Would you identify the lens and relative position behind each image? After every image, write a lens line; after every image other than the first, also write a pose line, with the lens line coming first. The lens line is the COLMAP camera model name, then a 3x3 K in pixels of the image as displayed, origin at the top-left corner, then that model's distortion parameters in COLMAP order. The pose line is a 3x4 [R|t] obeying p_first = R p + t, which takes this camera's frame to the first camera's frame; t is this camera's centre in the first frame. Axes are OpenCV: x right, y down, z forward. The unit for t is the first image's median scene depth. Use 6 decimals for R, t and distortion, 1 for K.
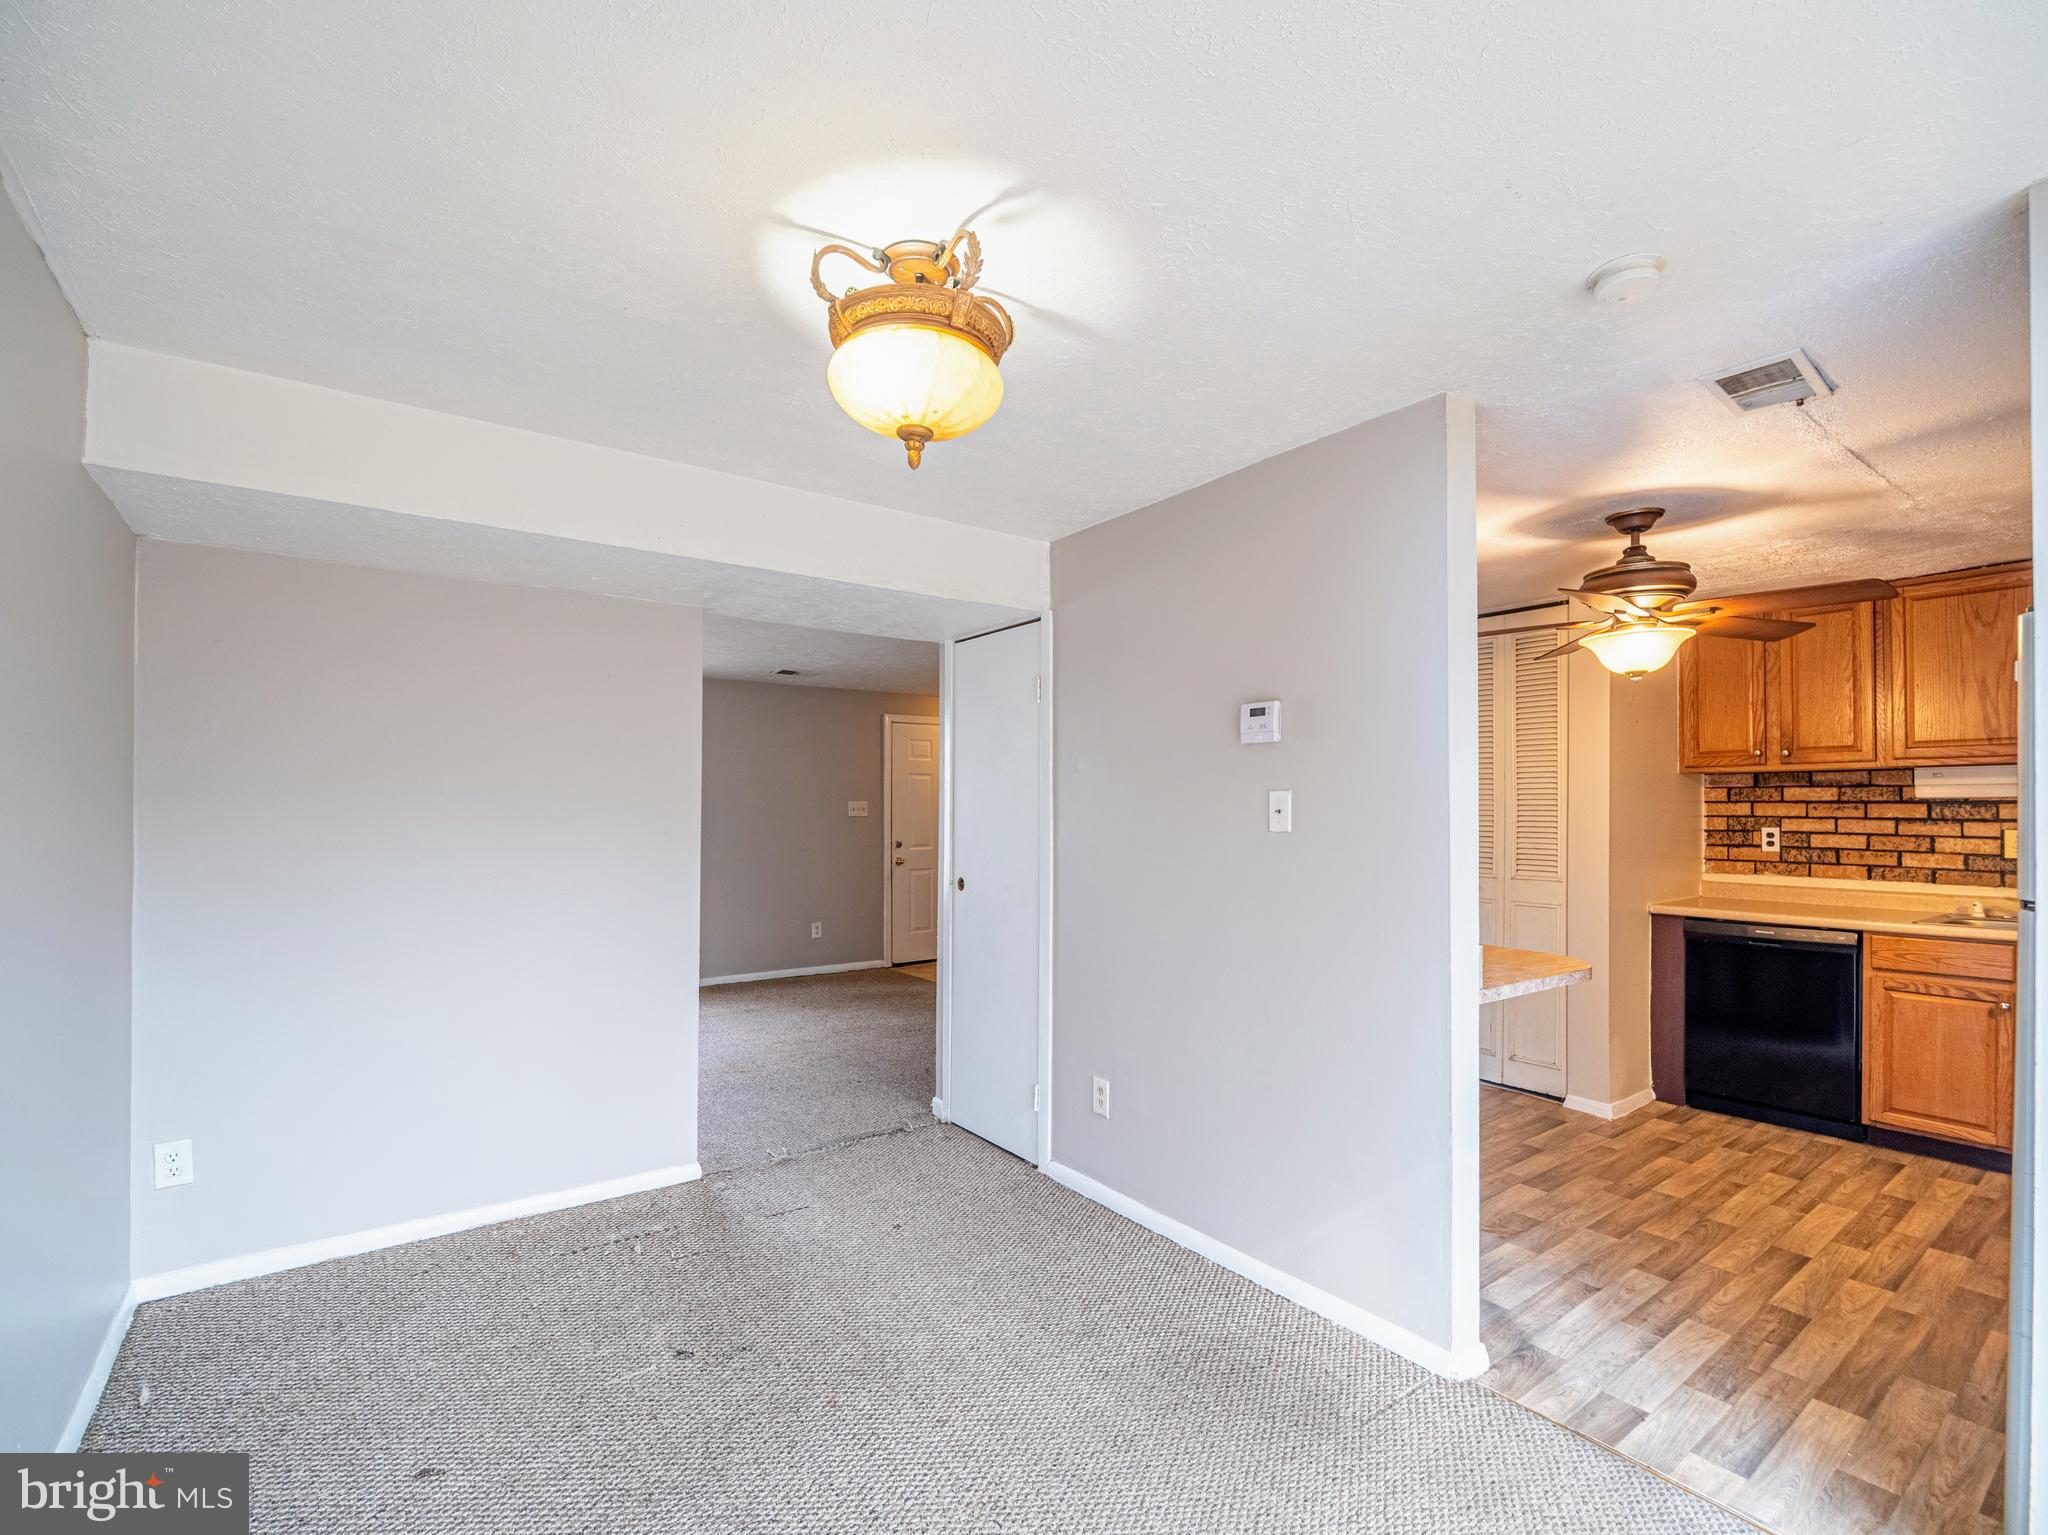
lens RADIAL K [[937.2, 0, 1066.1], [0, 937.2, 802.7], [0, 0, 1]] dist [-0.011146, -0.001324]
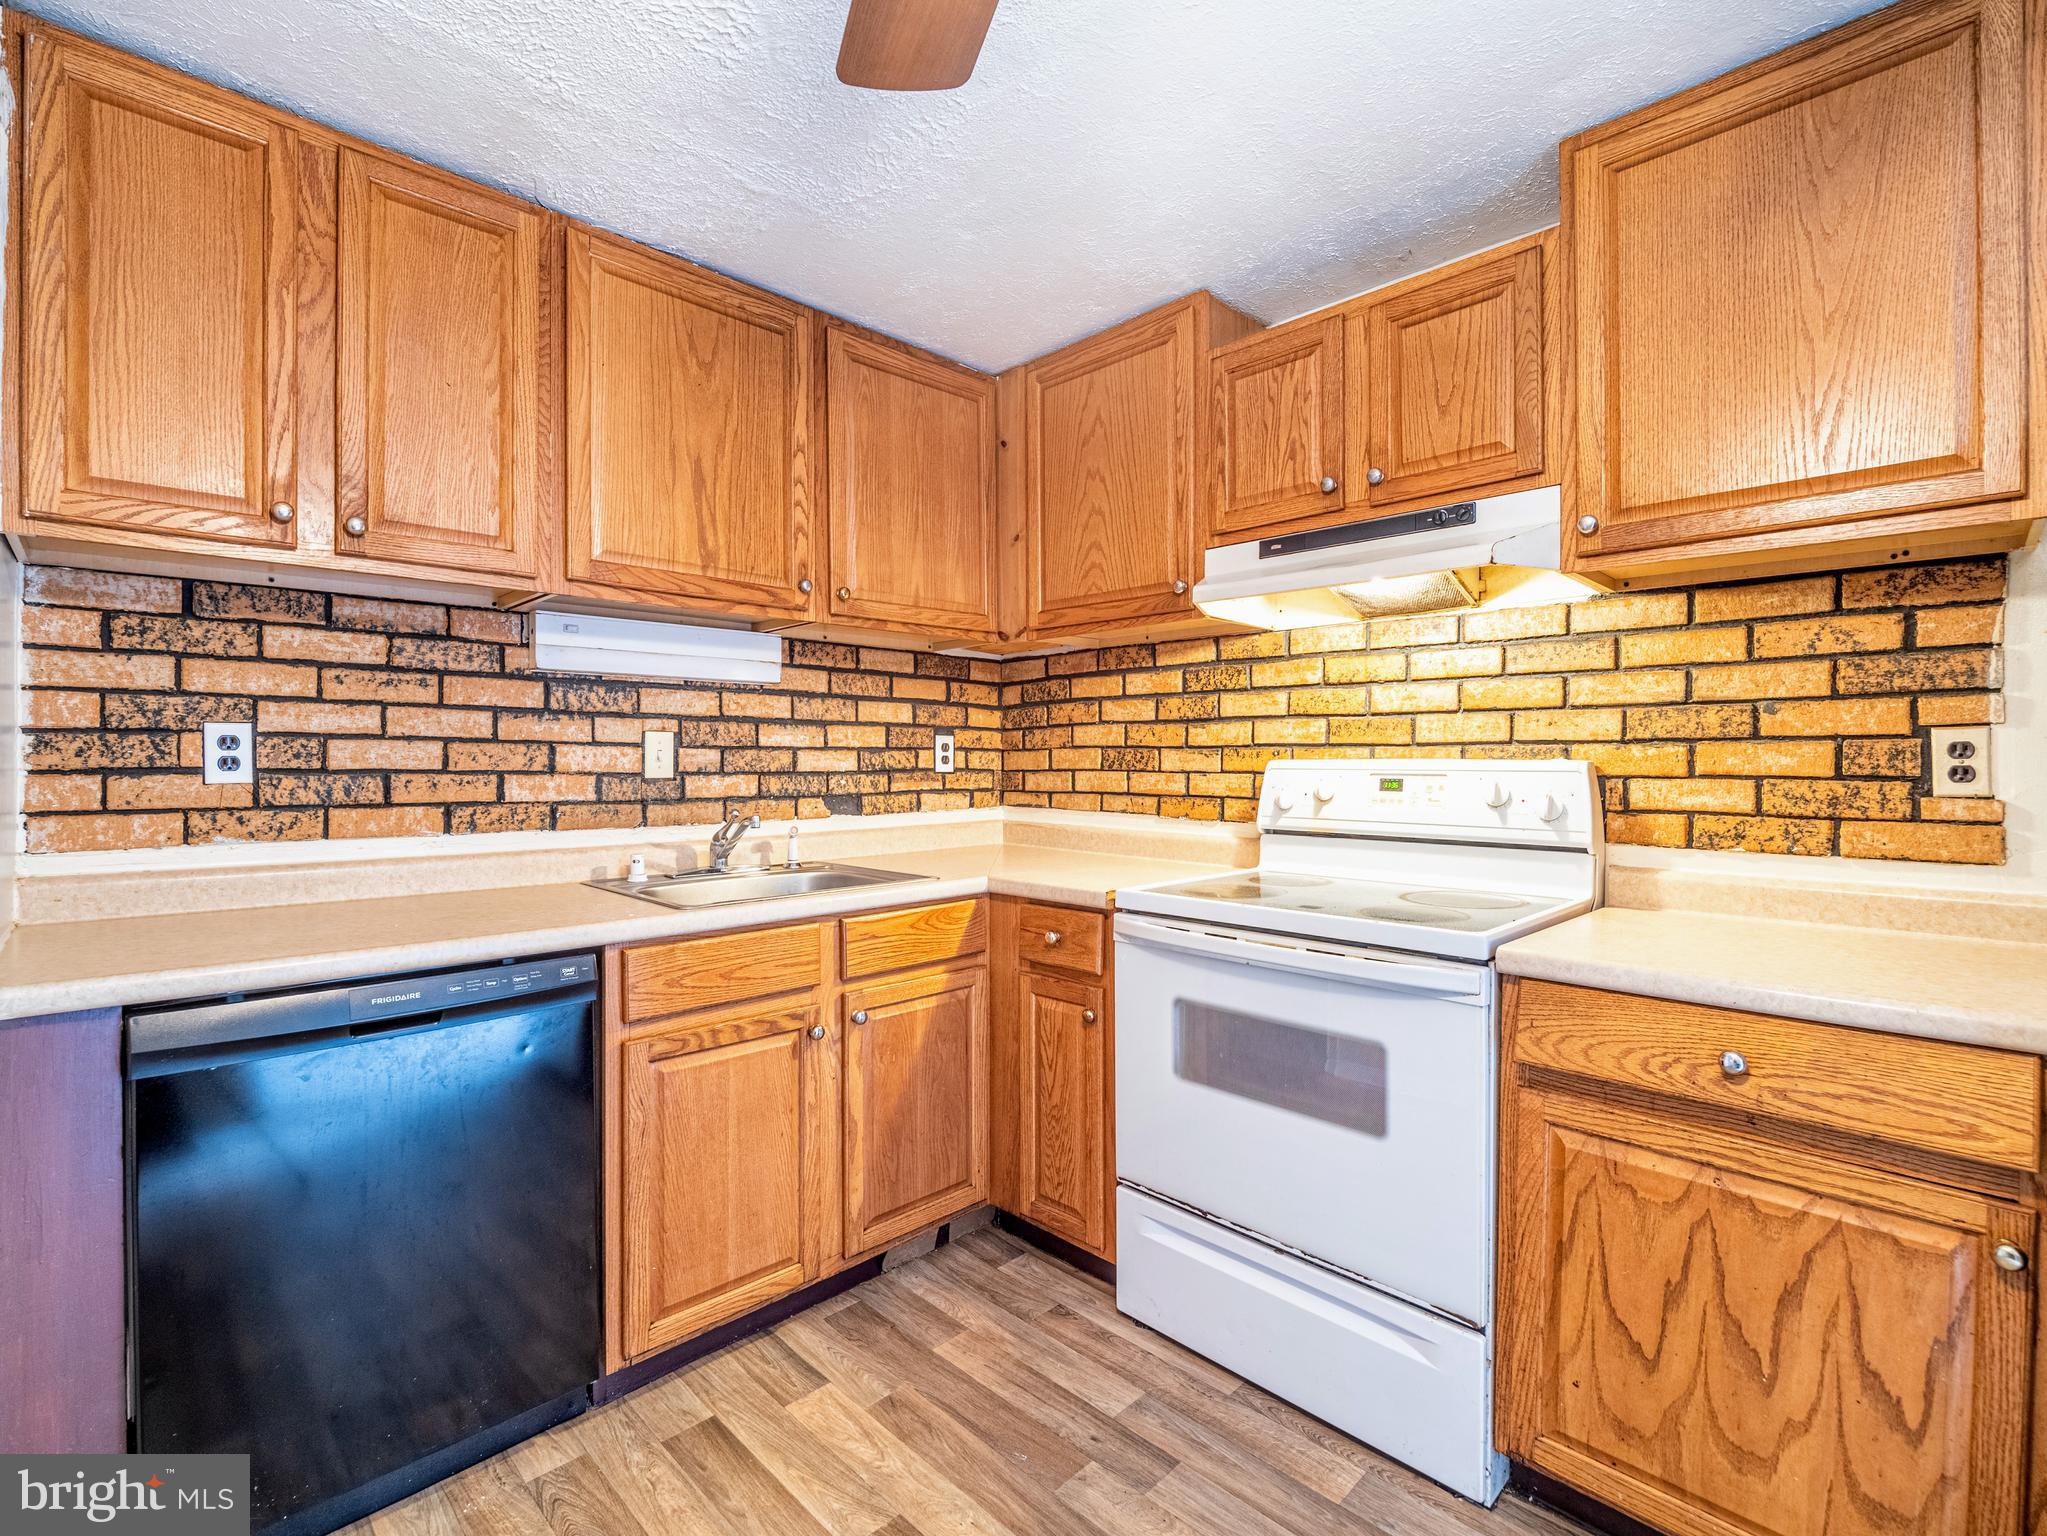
lens RADIAL K [[936.7, 0, 1008.1], [0, 936.7, 770.4], [0, 0, 1]] dist [-0.011146, -0.001324]
pose [[-0.109000, -0.010420, 0.993987, 0.348901], [-0.007769, 0.999923, 0.009630, 0.043180], [-0.994011, -0.006672, -0.109073, 0.759166]]
